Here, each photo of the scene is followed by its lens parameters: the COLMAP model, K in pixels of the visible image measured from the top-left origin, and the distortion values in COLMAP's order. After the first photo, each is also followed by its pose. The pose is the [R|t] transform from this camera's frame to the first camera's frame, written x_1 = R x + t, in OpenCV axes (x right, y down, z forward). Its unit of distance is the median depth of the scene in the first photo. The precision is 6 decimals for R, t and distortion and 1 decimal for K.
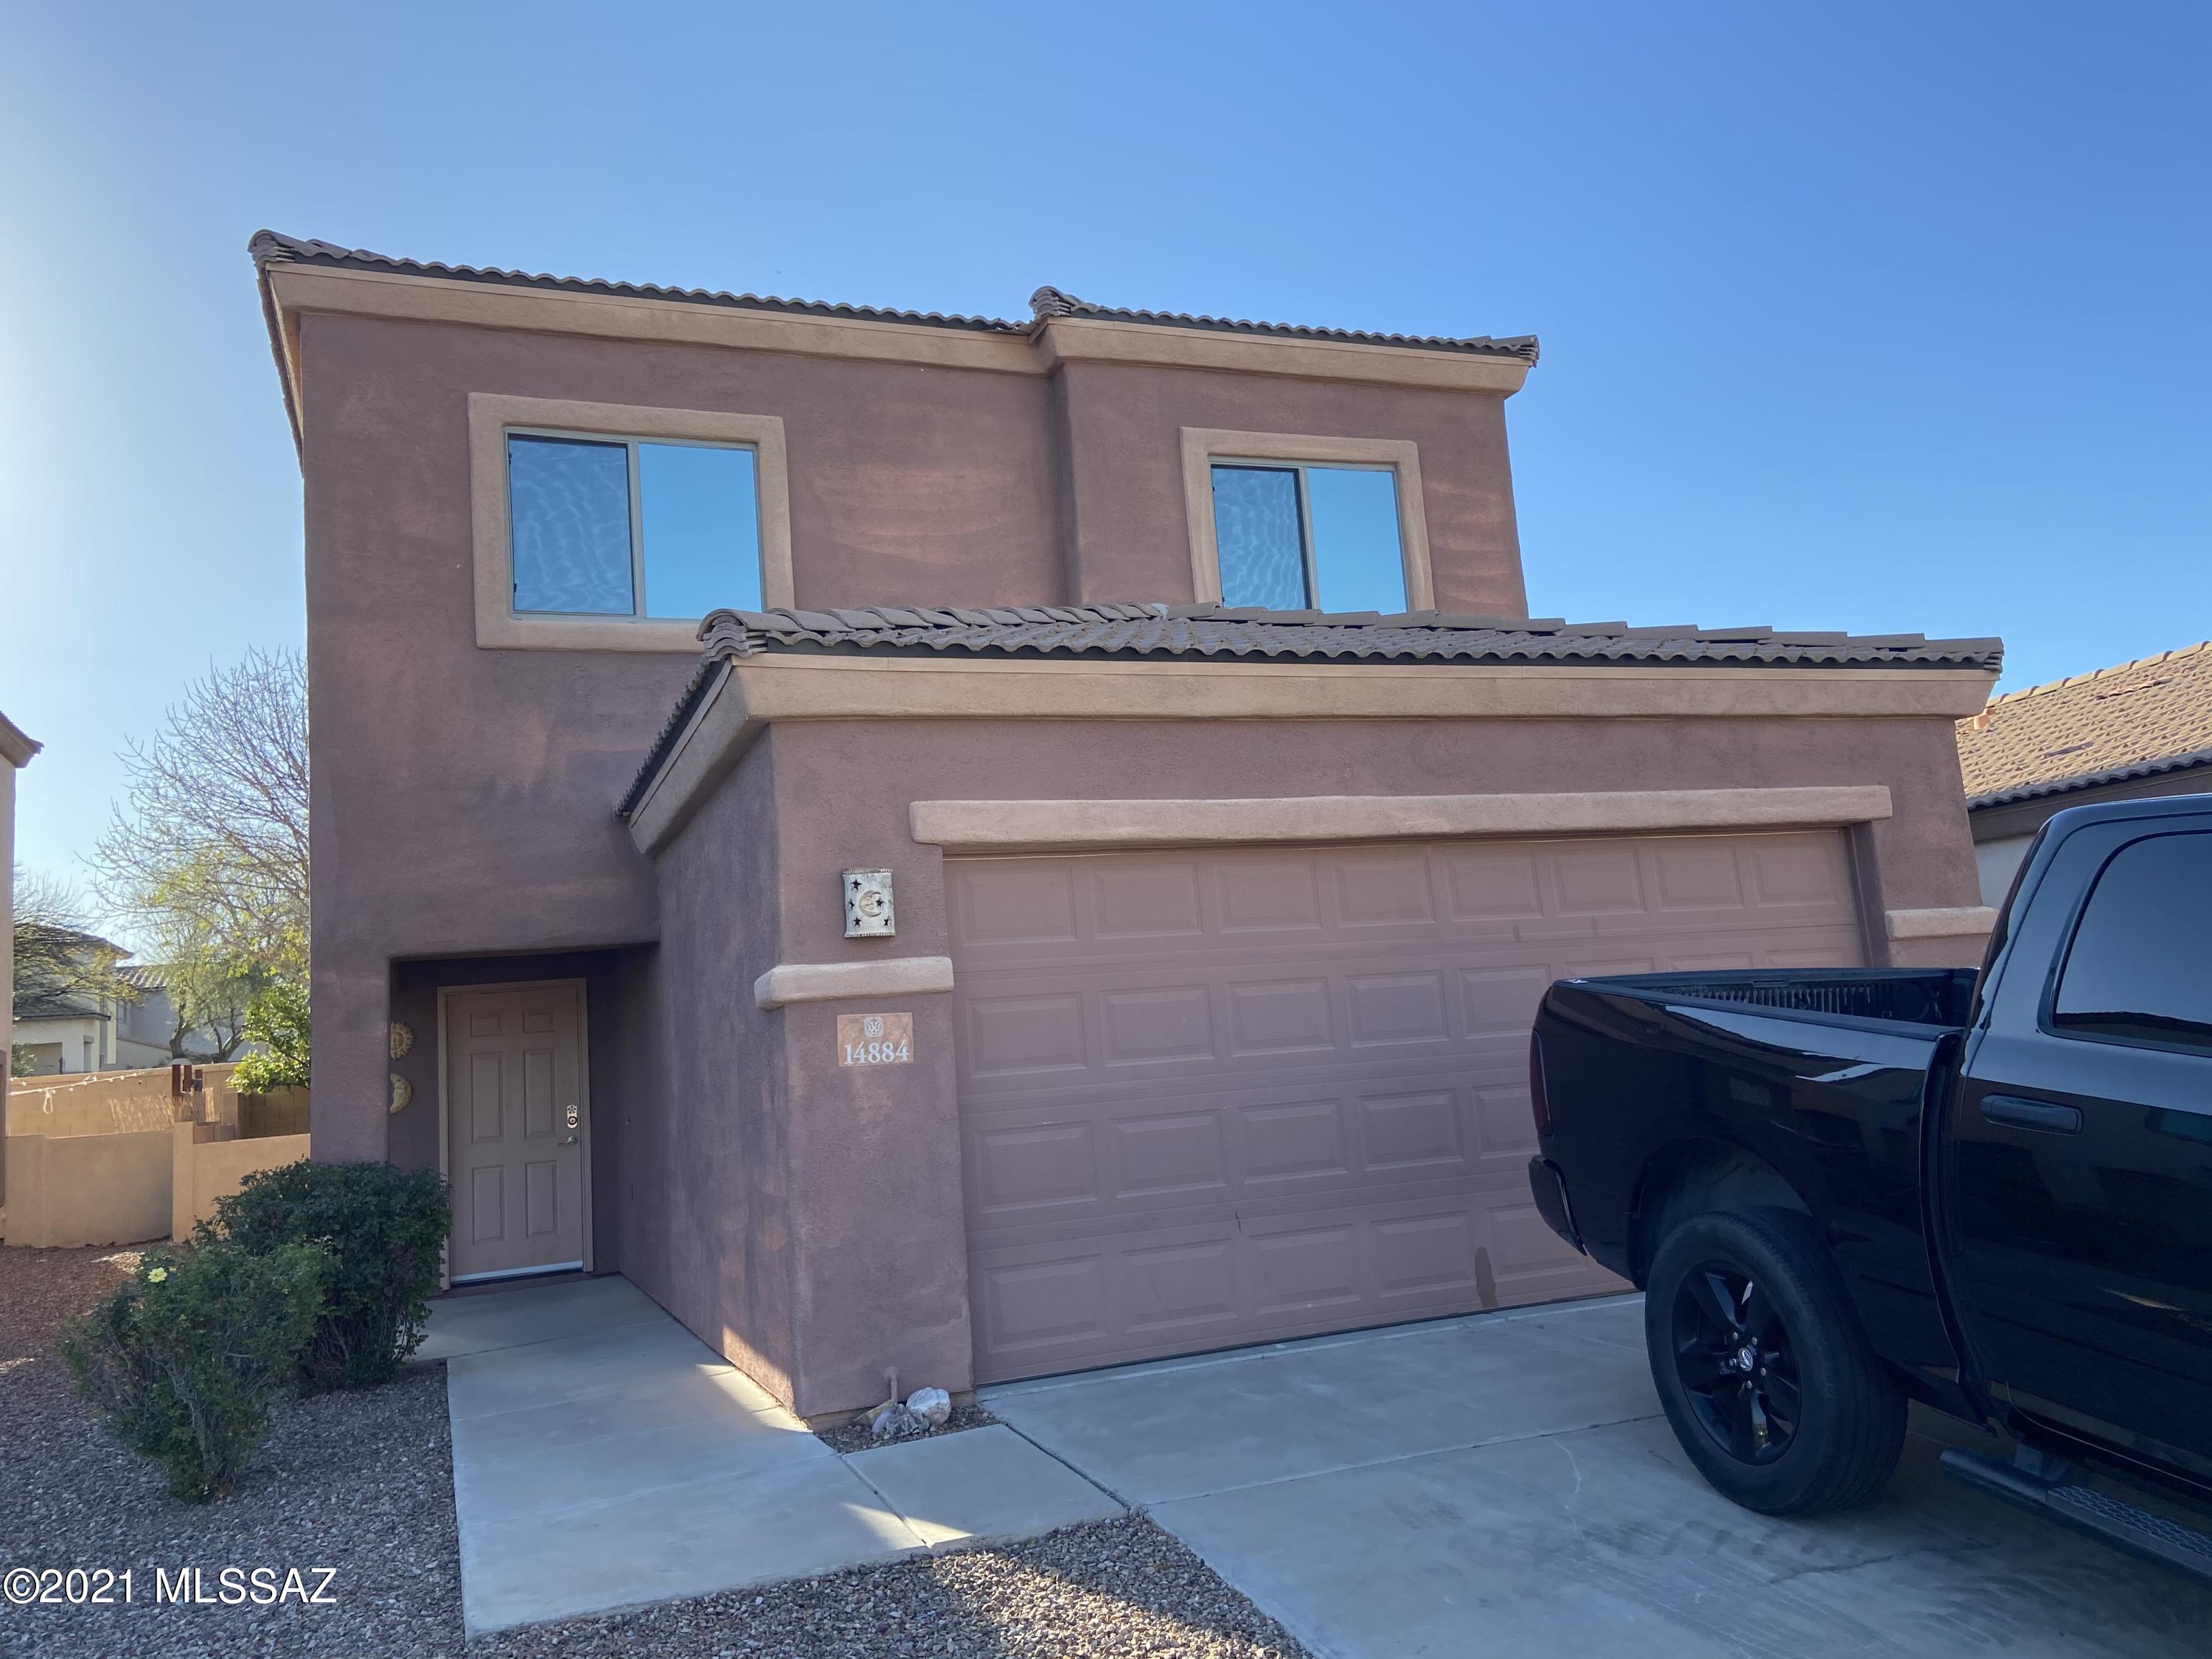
lens RADIAL K [[1676.9, 0, 1086.3], [0, 1676.9, 815.3], [0, 0, 1]] dist [0.075182, 0.000365]
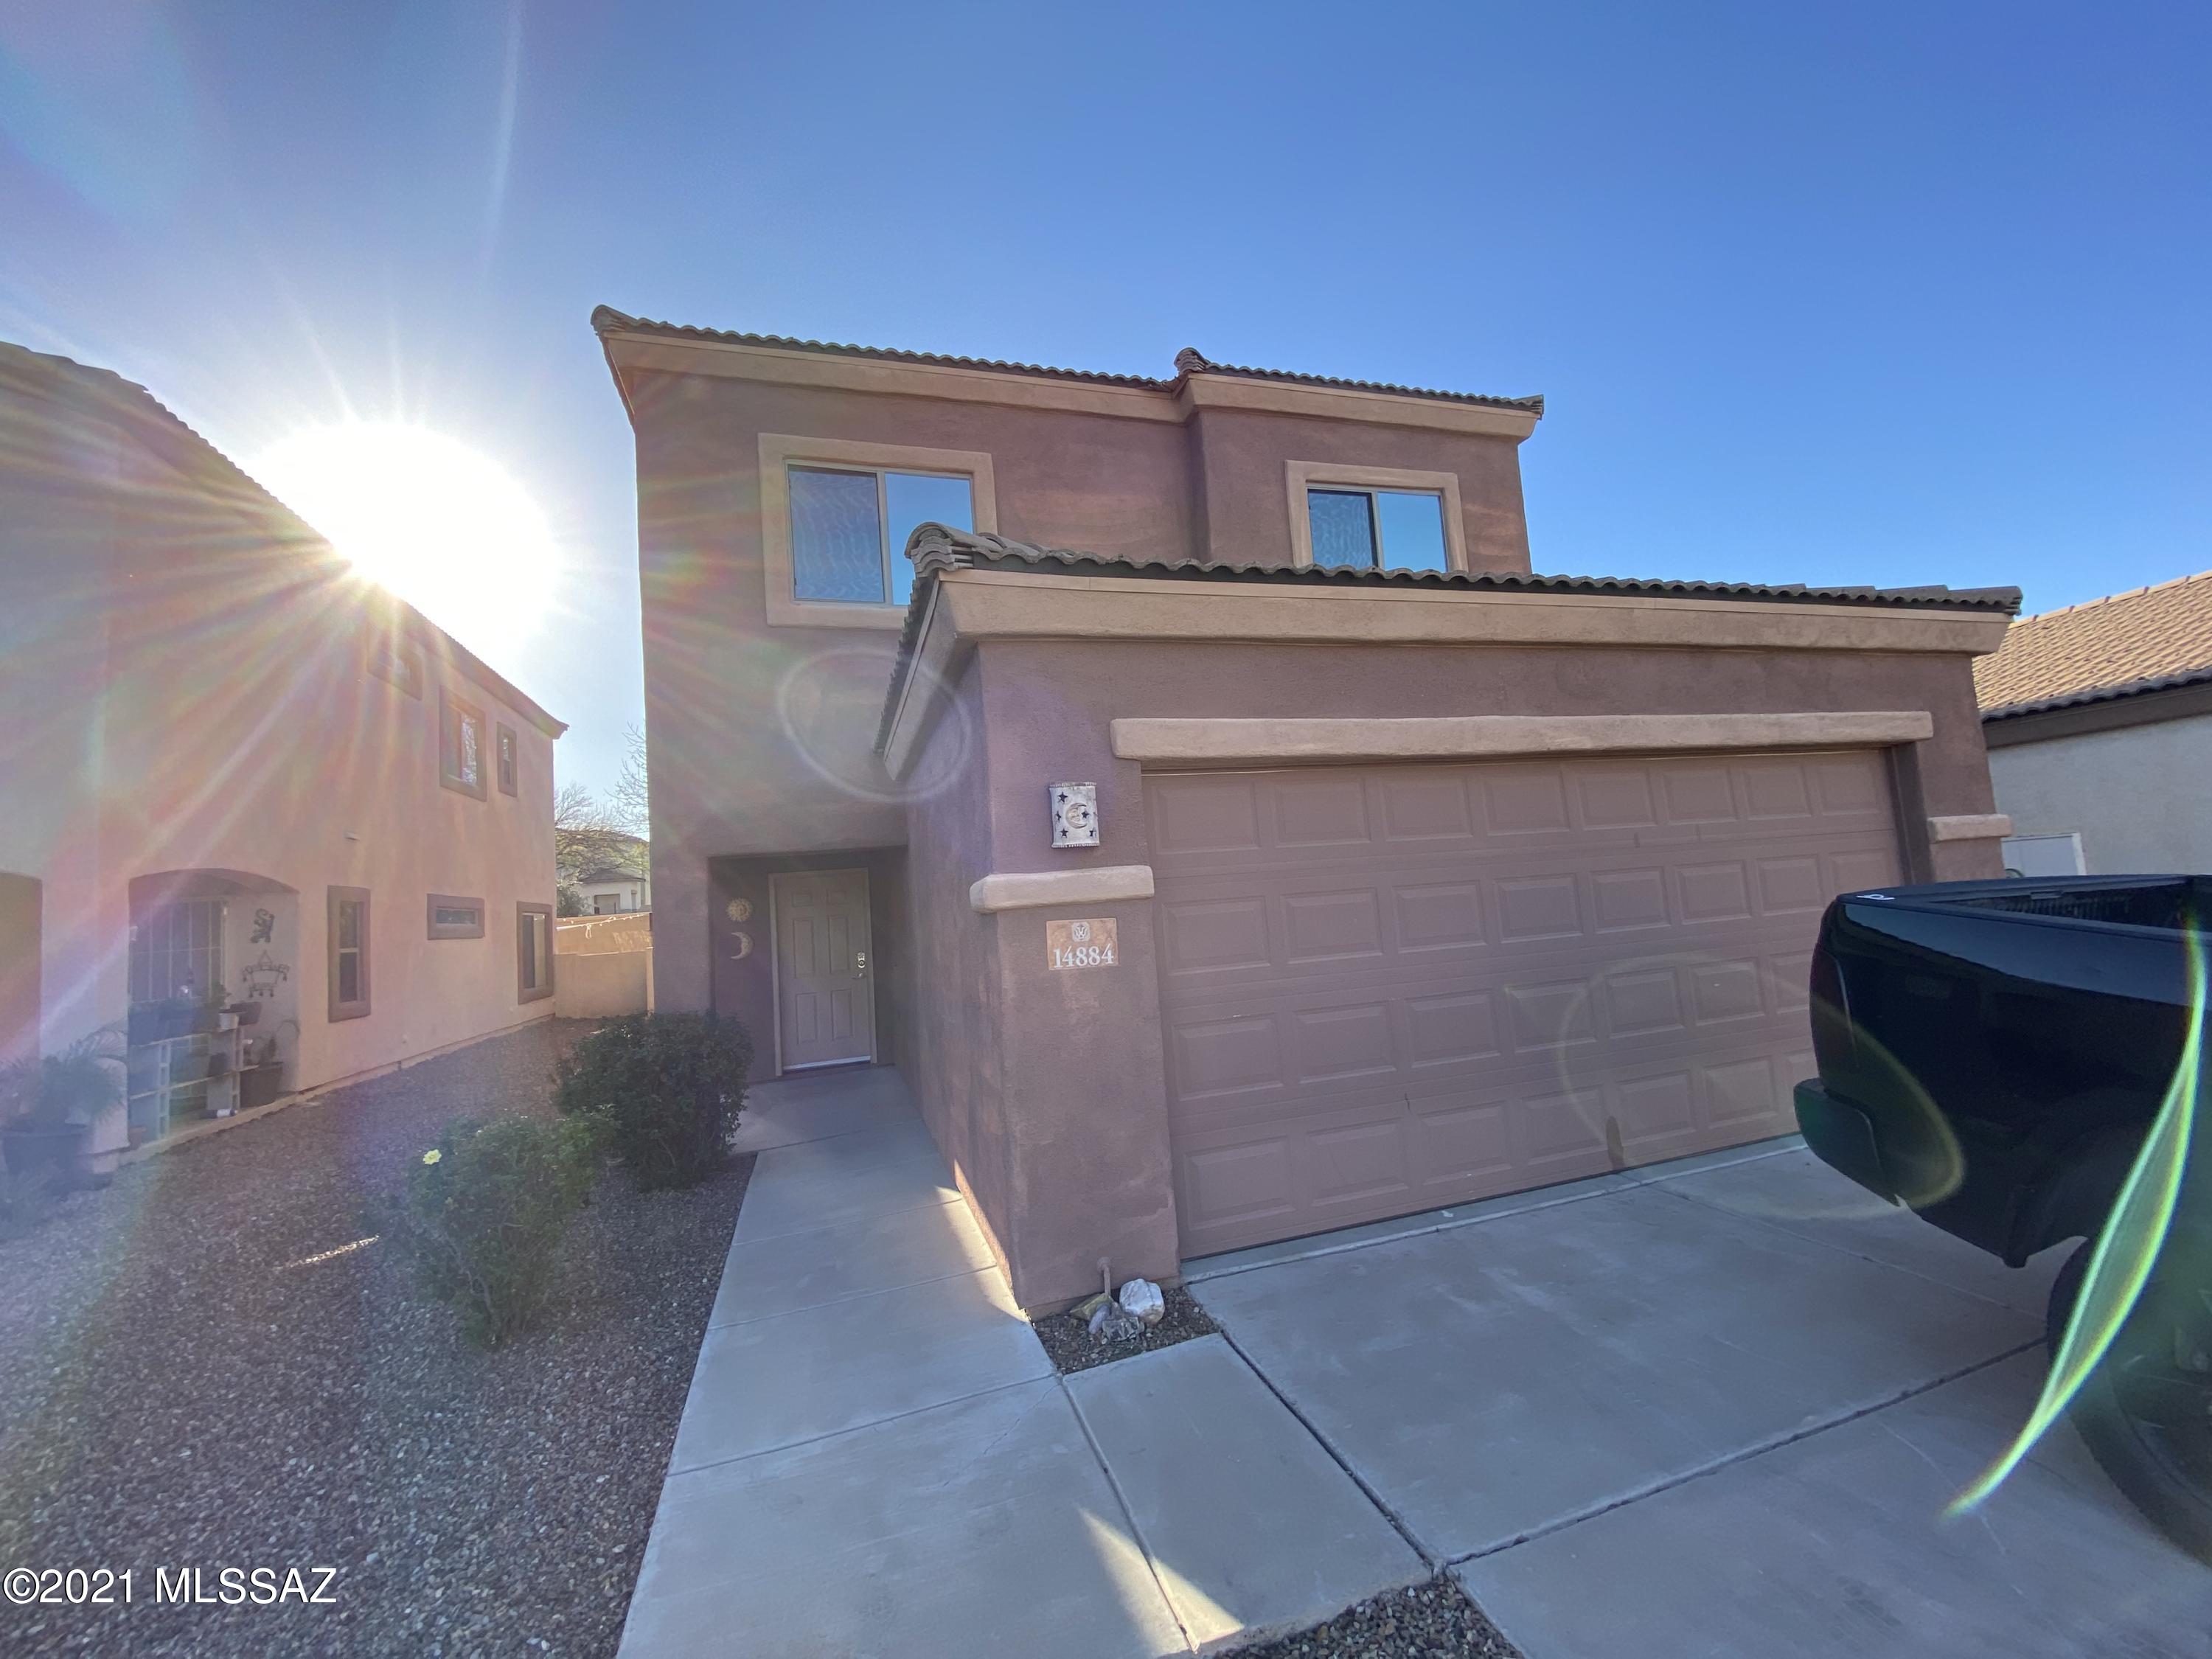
lens RADIAL K [[905.8, 0, 1106.0], [0, 905.8, 829.5], [0, 0, 1]] dist [0.028025, -0.000186]
pose [[0.998168, -0.003396, -0.060413, -0.064876], [0.007293, 0.997897, 0.064402, 0.021406], [0.060067, -0.064724, 0.996094, 0.374717]]
